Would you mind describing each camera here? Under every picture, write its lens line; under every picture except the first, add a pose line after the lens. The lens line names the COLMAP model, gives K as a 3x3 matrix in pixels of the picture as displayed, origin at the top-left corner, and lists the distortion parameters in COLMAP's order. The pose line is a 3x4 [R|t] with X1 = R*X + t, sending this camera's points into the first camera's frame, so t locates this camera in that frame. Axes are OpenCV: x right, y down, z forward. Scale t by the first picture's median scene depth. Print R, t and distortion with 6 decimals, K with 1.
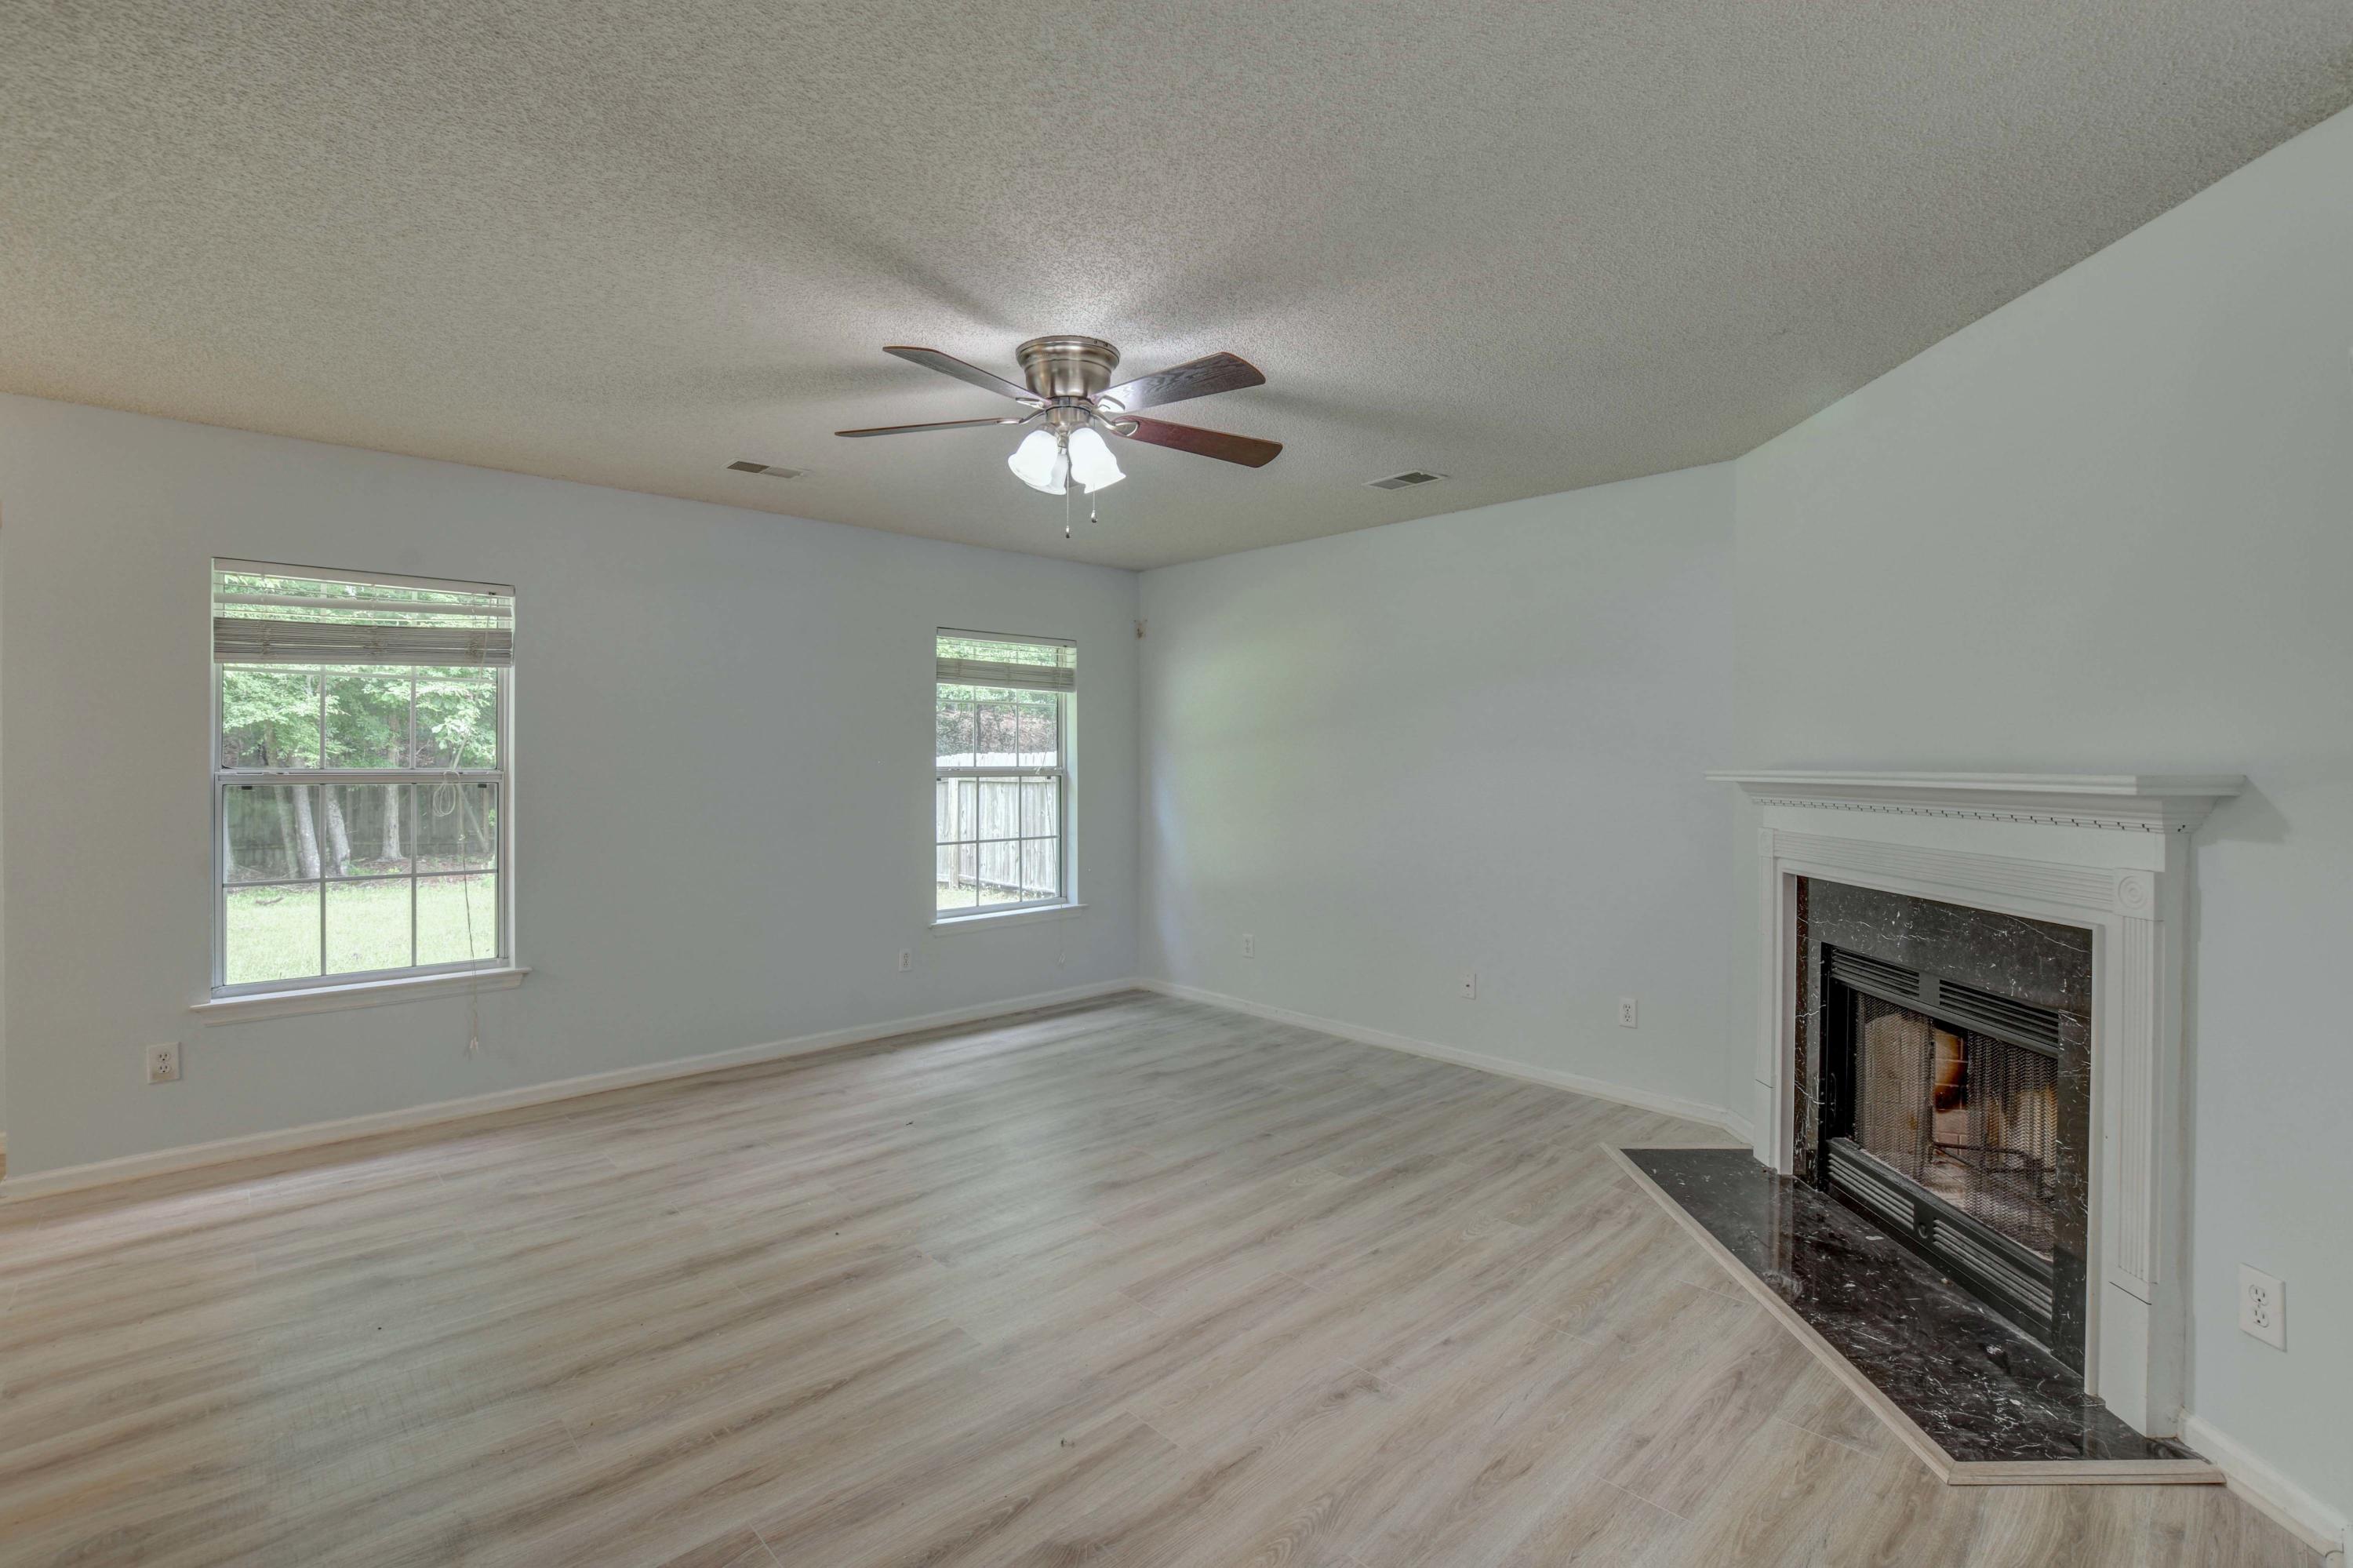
lens RADIAL K [[1035.1, 0, 1181.6], [0, 1035.1, 759.9], [0, 0, 1]] dist [-0.033690, 0.007279]
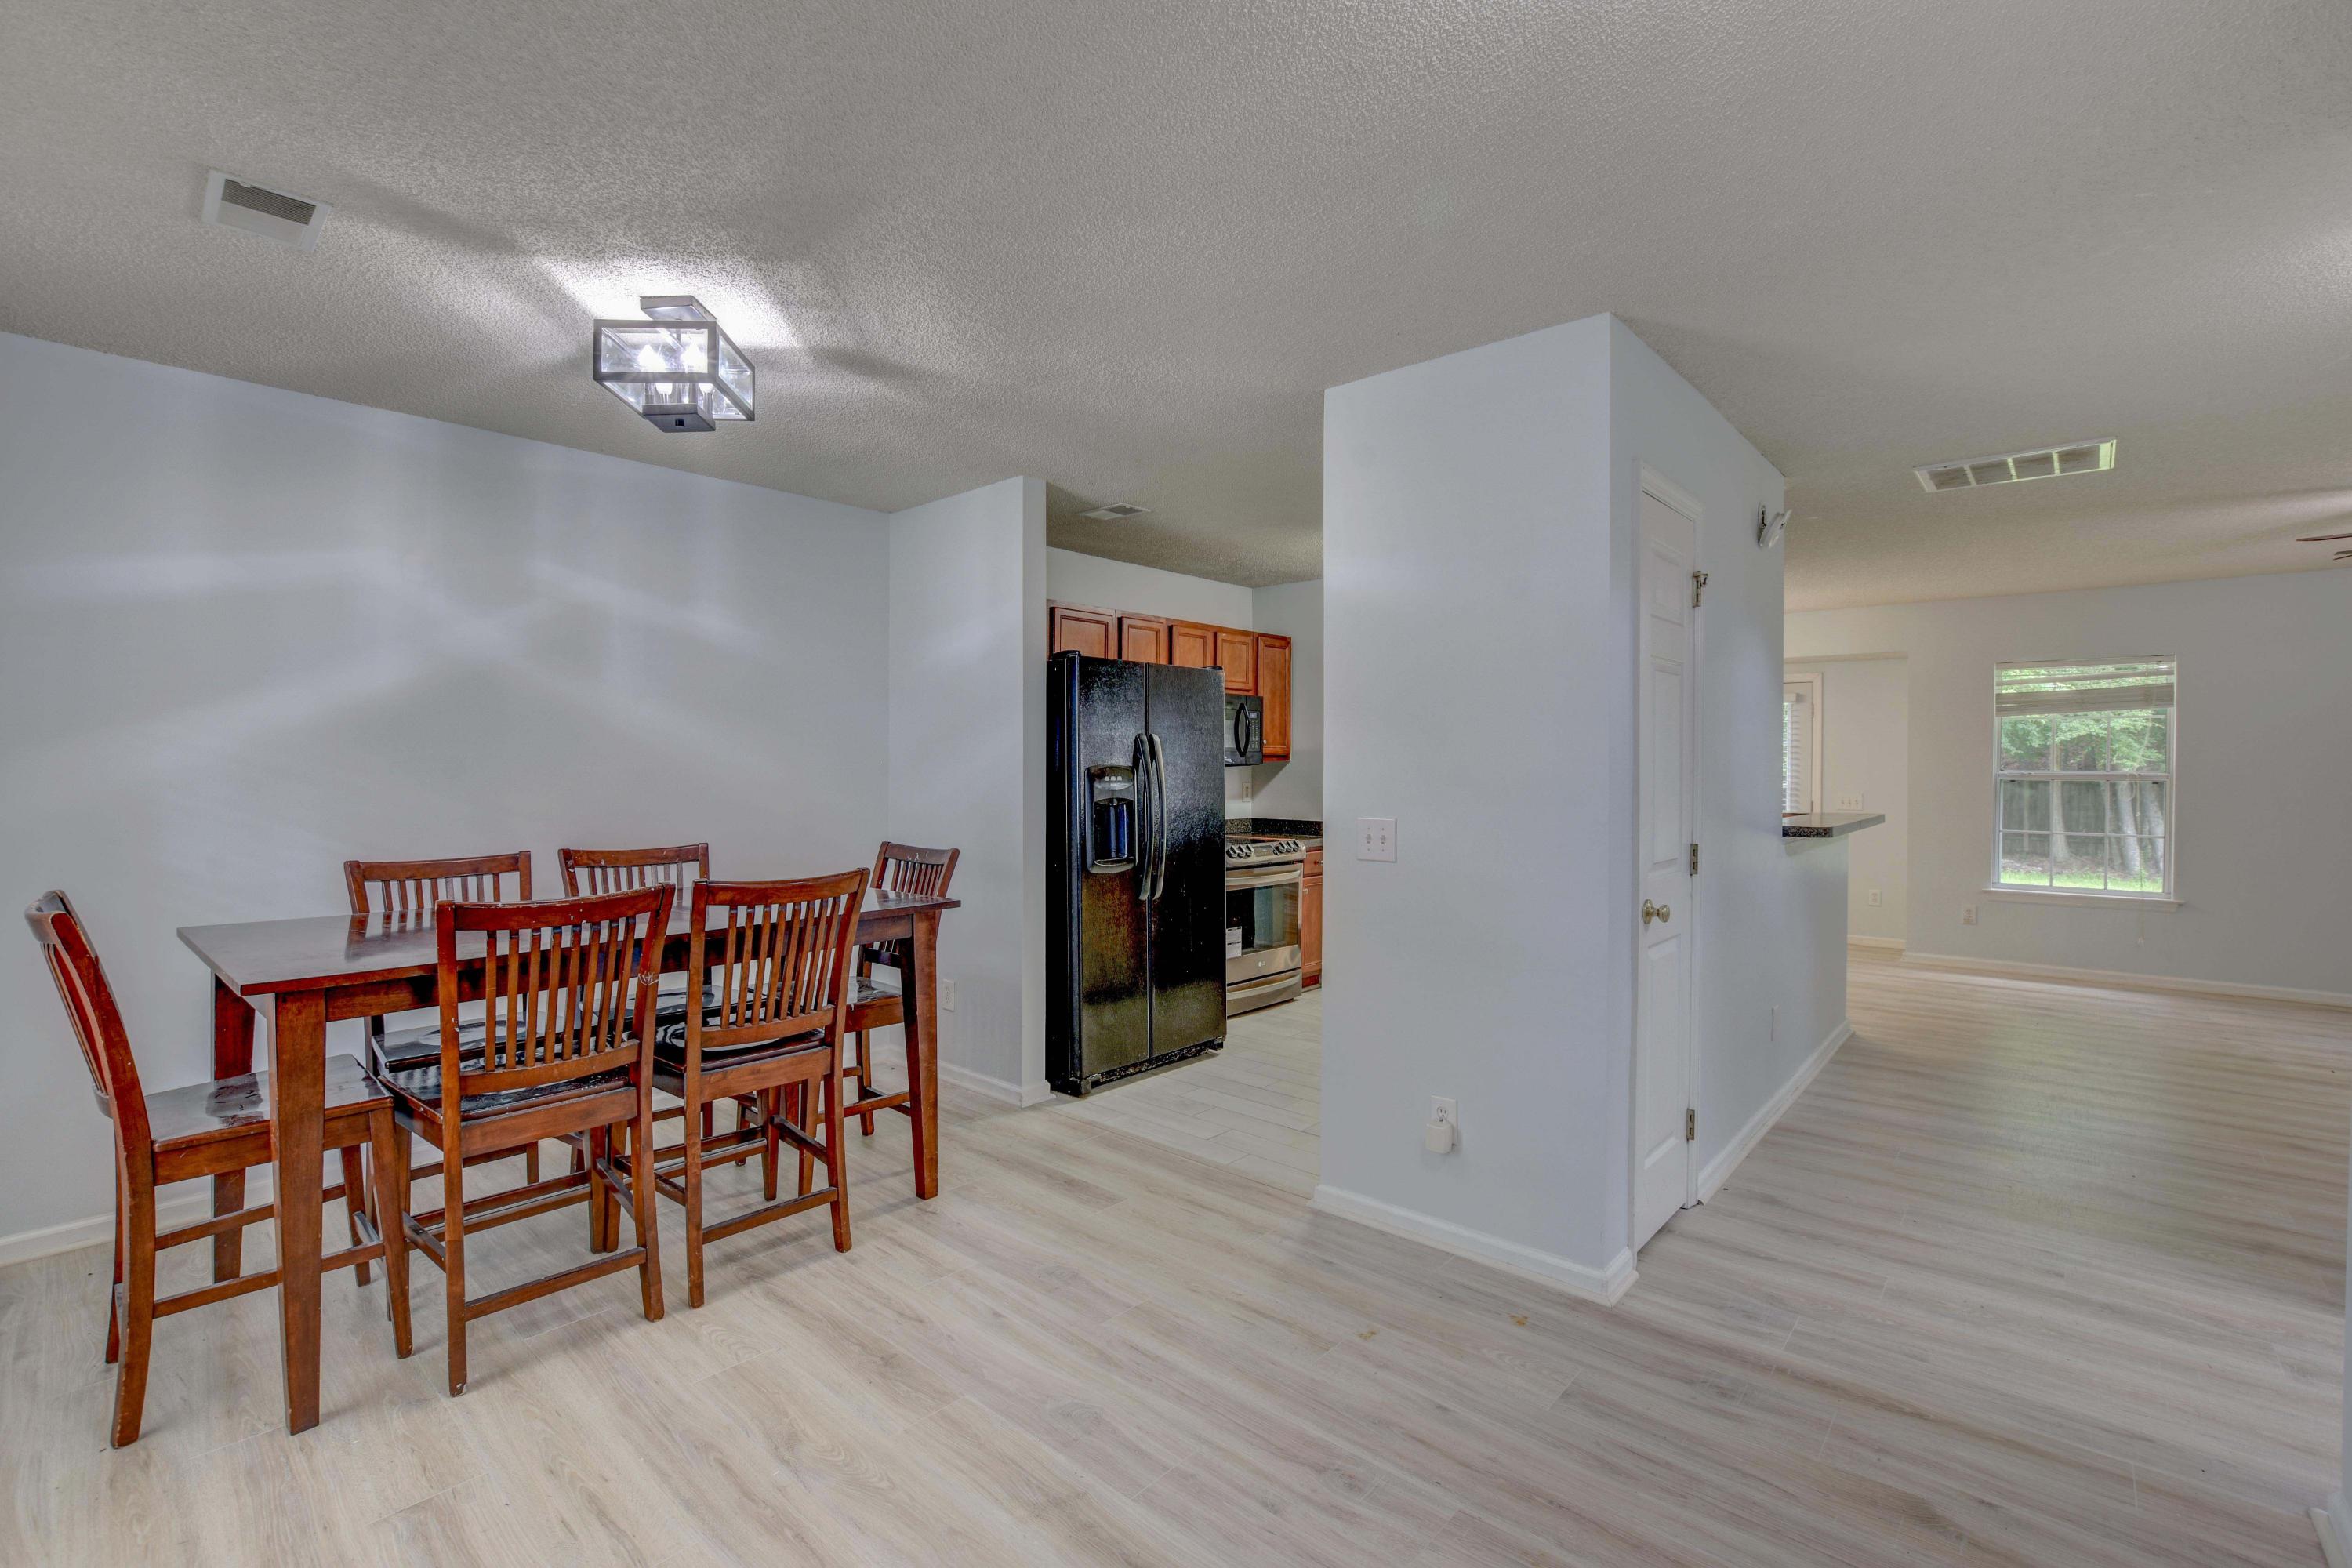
lens RADIAL K [[1034.6, 0, 1168.7], [0, 1034.6, 778.2], [0, 0, 1]] dist [-0.033690, 0.007279]
pose [[0.073120, 0.012755, -0.997242, 1.062307], [-0.000770, 0.999919, 0.012732, -0.001655], [0.997323, -0.000163, 0.073124, -0.890820]]
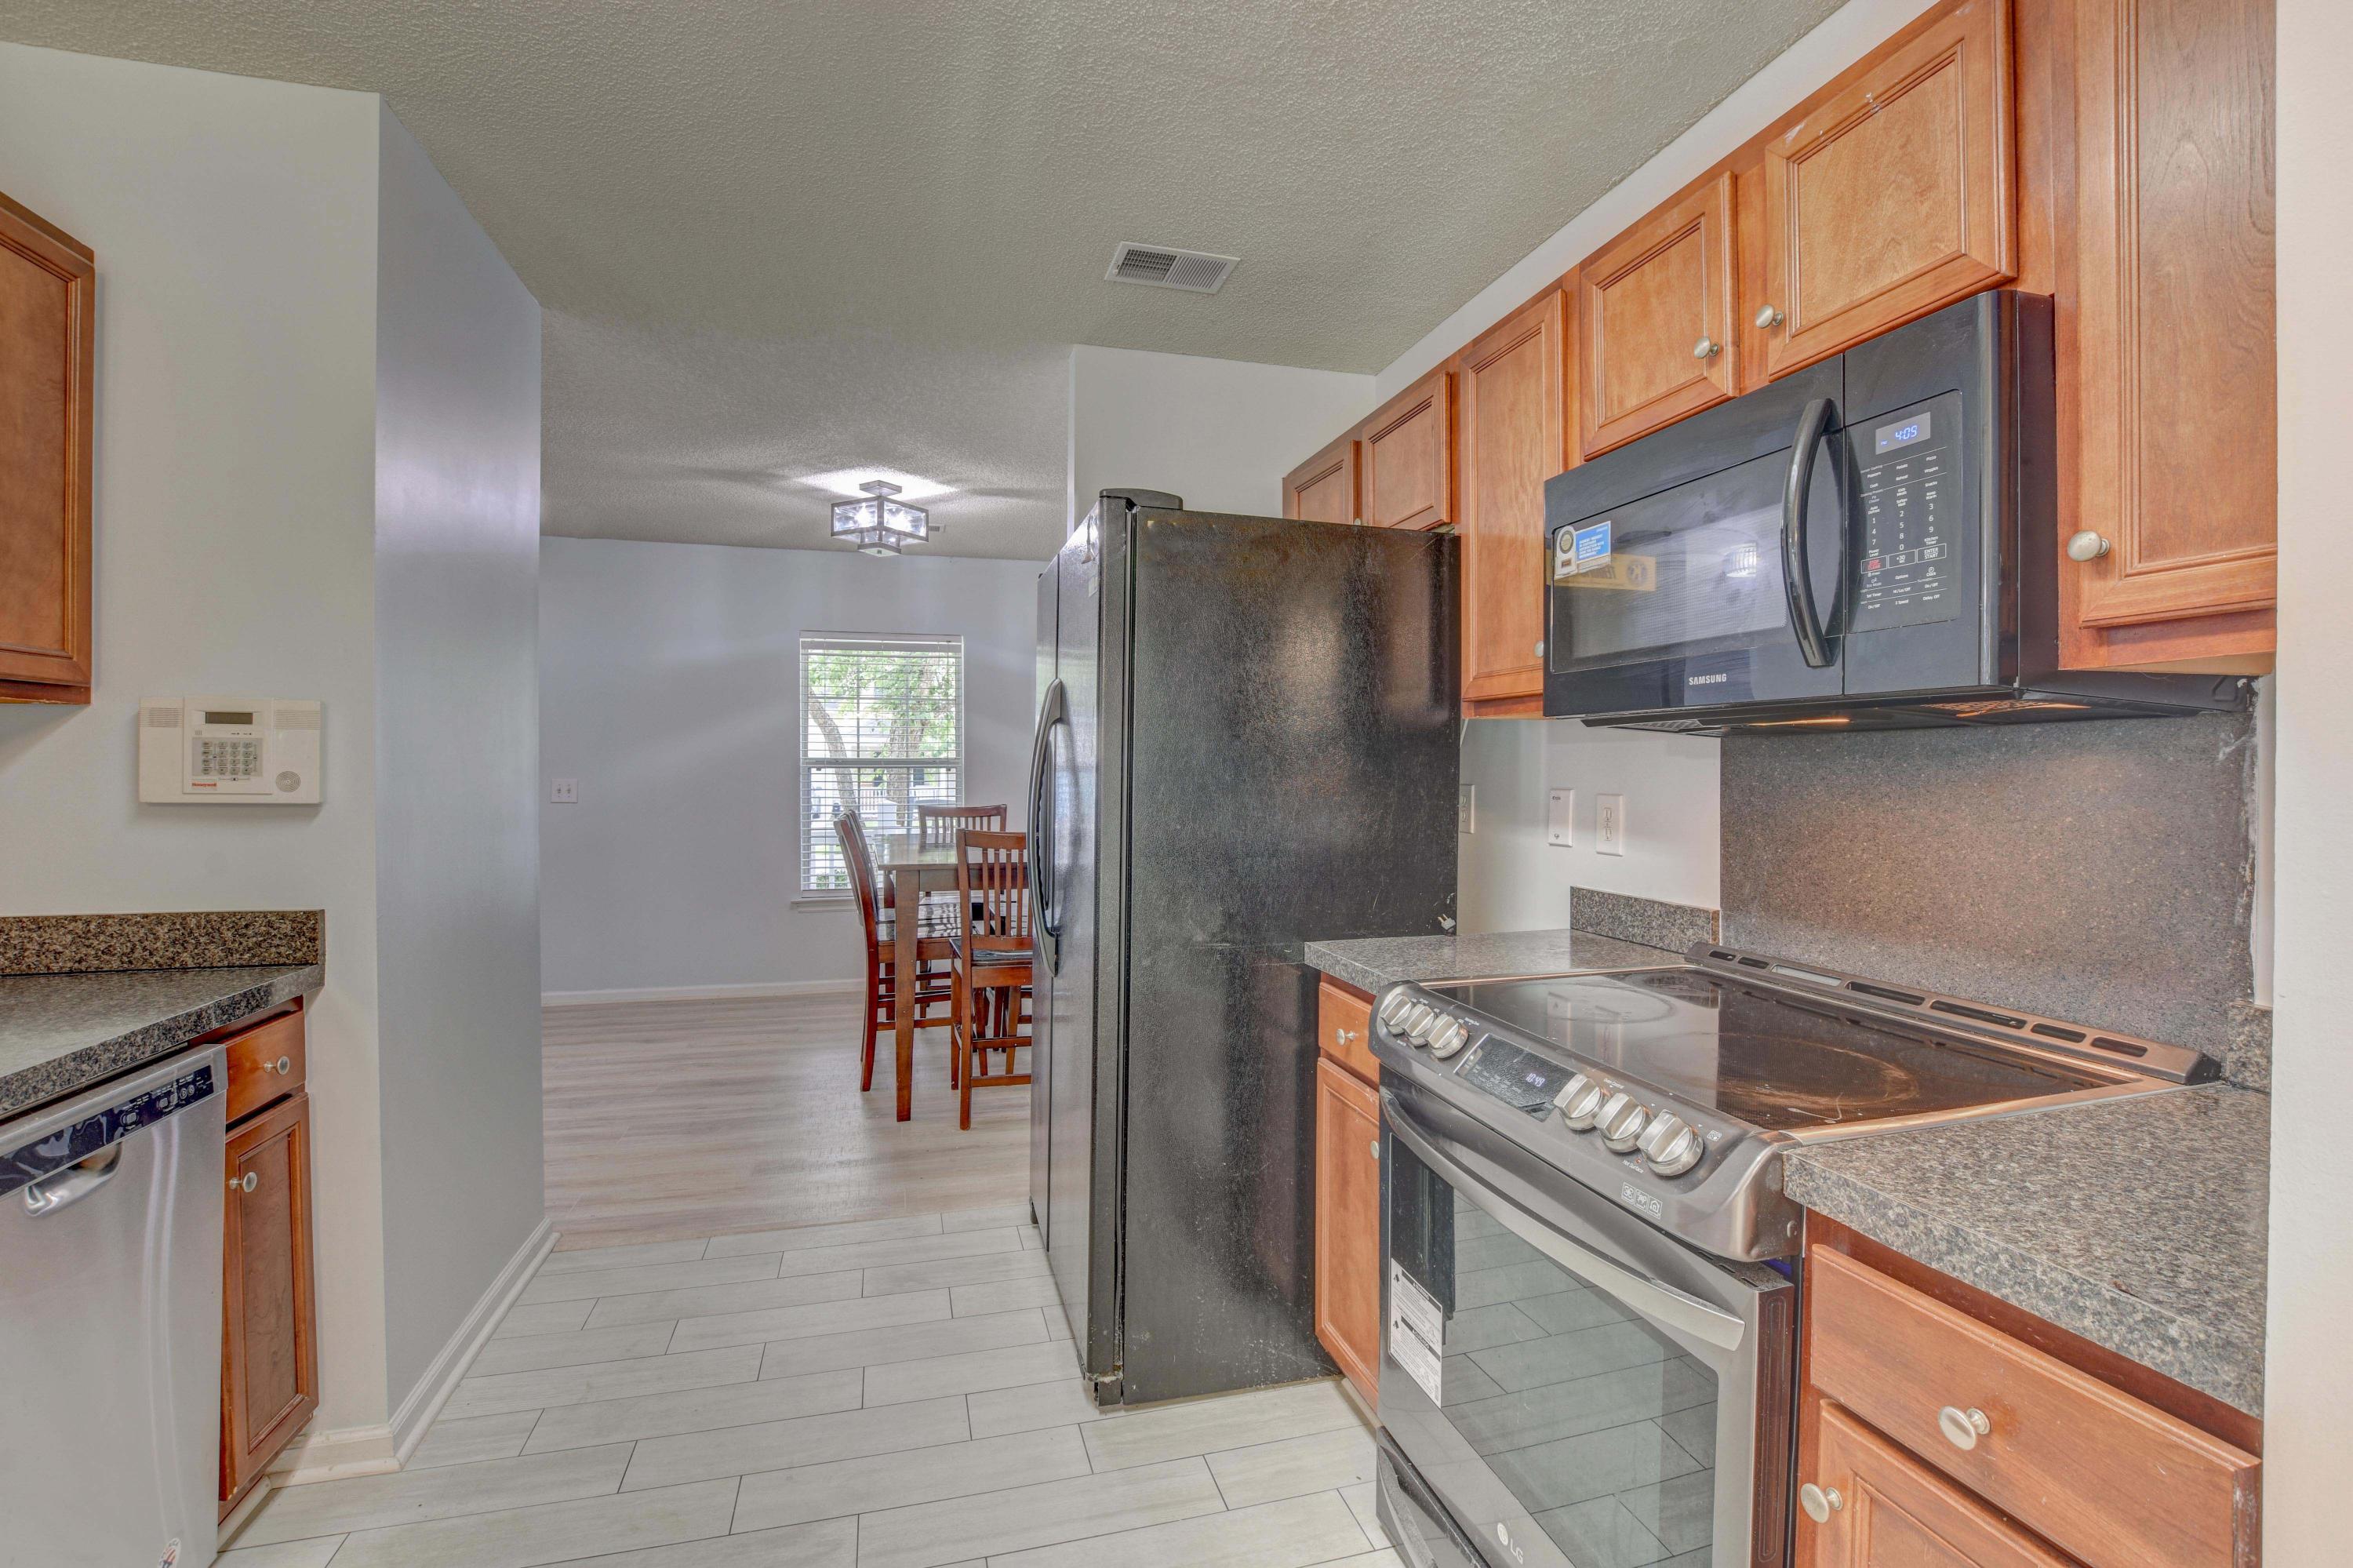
lens RADIAL K [[1035.1, 0, 1171.2], [0, 1035.1, 780.0], [0, 0, 1]] dist [-0.033690, 0.007279]
pose [[-0.882120, -0.006975, 0.470974, -0.982061], [-0.002726, 0.999949, 0.009704, 0.026733], [-0.471018, 0.007276, -0.882094, -0.086506]]
